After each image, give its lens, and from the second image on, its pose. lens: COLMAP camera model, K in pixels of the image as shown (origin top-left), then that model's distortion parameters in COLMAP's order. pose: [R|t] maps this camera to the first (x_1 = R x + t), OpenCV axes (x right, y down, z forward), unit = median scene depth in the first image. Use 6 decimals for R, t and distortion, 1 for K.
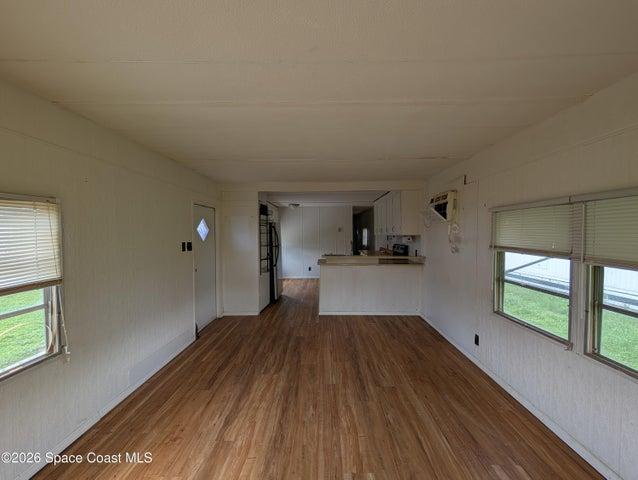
lens RADIAL K [[241.7, 0, 320.0], [0, 241.7, 241.3], [0, 0, 1]] dist [-0.000732, -0.000266]
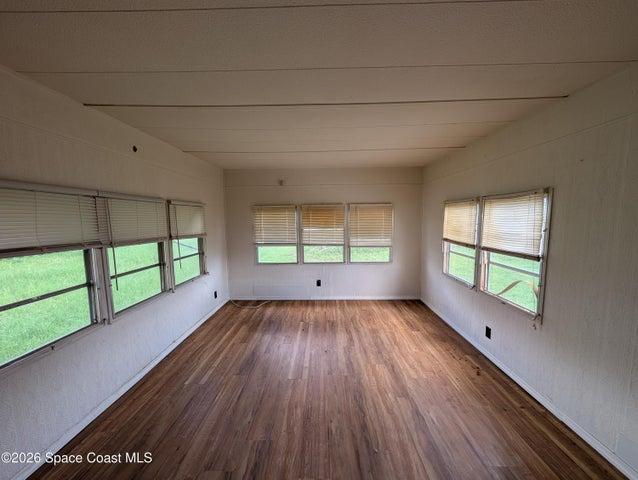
lens RADIAL K [[241.7, 0, 320.0], [0, 241.7, 241.3], [0, 0, 1]] dist [-0.000732, -0.000266]
pose [[-0.999913, 0.012483, 0.004183, -0.000502], [0.012919, 0.991534, 0.129207, -0.058451], [-0.002535, 0.129250, -0.991609, 1.467684]]
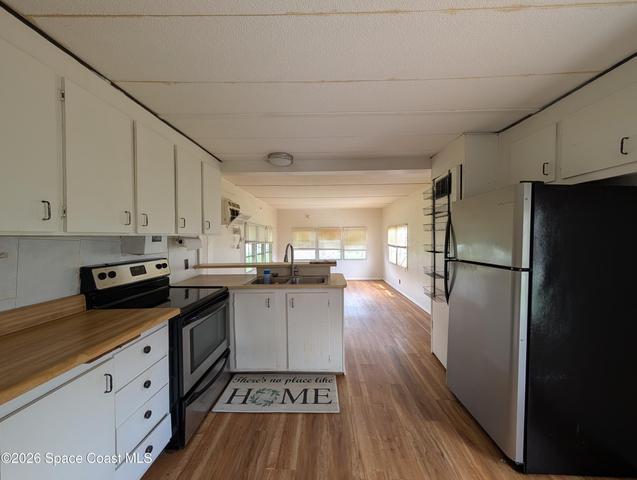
lens RADIAL K [[241.4, 0, 319.5], [0, 241.4, 241.3], [0, 0, 1]] dist [-0.000732, -0.000266]
pose [[-0.999944, 0.010064, 0.003206, 0.112992], [0.010204, 0.998836, 0.047150, -0.070662], [-0.002728, 0.047180, -0.998883, 3.028054]]
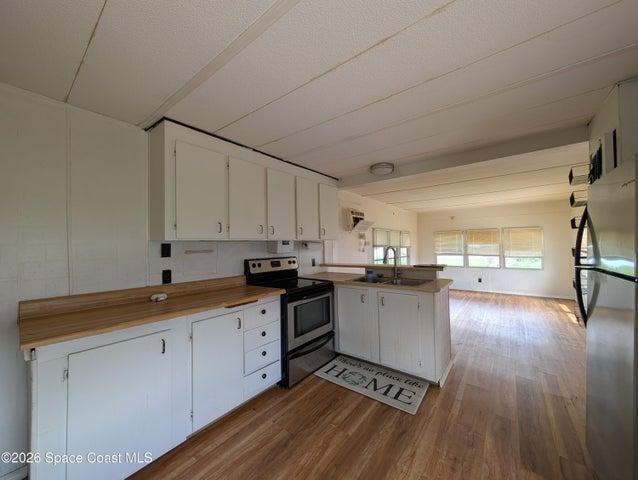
lens RADIAL K [[241.7, 0, 320.0], [0, 241.7, 241.3], [0, 0, 1]] dist [-0.000732, -0.000266]
pose [[-0.800834, 0.025578, 0.598340, -0.185308], [0.037976, 0.999246, 0.008113, -0.056122], [-0.597681, 0.029219, -0.801201, 3.063472]]
